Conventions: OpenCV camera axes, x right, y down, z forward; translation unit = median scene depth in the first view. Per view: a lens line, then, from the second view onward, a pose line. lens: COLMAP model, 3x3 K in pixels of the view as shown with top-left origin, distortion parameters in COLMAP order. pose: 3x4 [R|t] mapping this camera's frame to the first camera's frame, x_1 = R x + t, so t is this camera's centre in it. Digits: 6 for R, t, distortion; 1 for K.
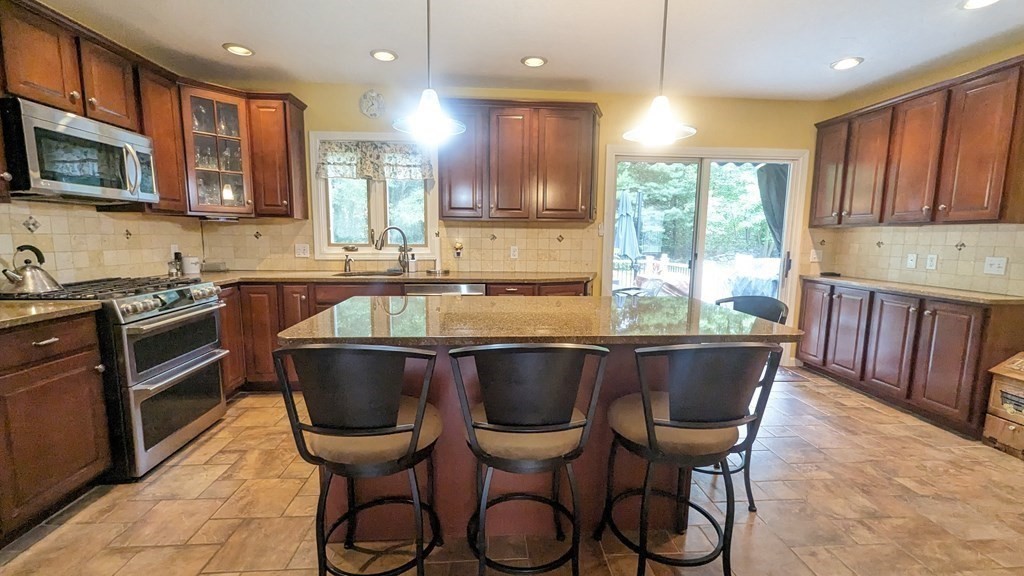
lens RADIAL K [[420.8, 0, 510.7], [0, 420.8, 289.6], [0, 0, 1]] dist [0.001124, -0.000048]
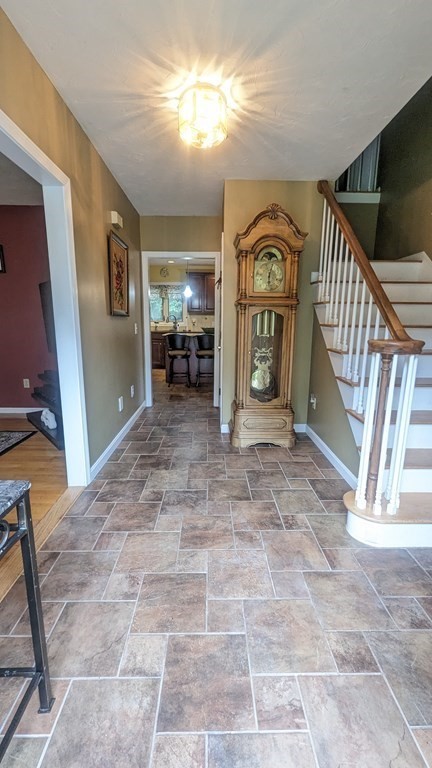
lens RADIAL K [[315.6, 0, 215.0], [0, 315.6, 381.6], [0, 0, 1]] dist [0.001124, -0.000048]
pose [[0.998229, 0.010509, -0.058556, 0.151961], [-0.006052, 0.997107, 0.075769, 0.142456], [0.059182, -0.075280, 0.995405, -1.183465]]
